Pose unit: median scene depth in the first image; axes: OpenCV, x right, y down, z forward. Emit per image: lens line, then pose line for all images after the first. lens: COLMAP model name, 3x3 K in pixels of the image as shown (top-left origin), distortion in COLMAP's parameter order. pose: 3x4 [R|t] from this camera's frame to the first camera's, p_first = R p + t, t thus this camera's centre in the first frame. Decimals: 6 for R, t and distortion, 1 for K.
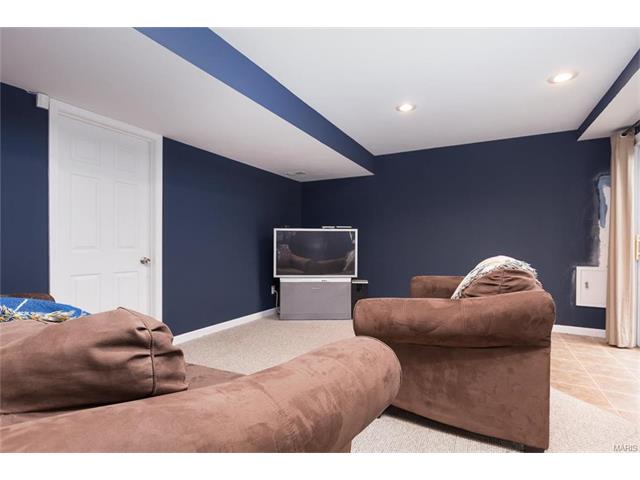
lens RADIAL K [[318.8, 0, 320.3], [0, 318.8, 242.6], [0, 0, 1]] dist [0.000516, -0.000549]
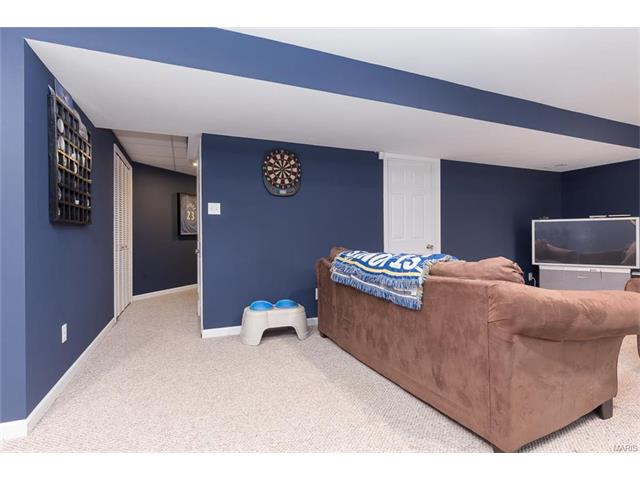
lens RADIAL K [[318.8, 0, 316.1], [0, 318.8, 235.7], [0, 0, 1]] dist [0.000516, -0.000549]
pose [[0.764928, -0.010580, -0.644028, -0.006982], [0.014140, 0.999900, 0.000367, -0.001592], [0.643960, -0.009388, 0.765001, -0.326382]]
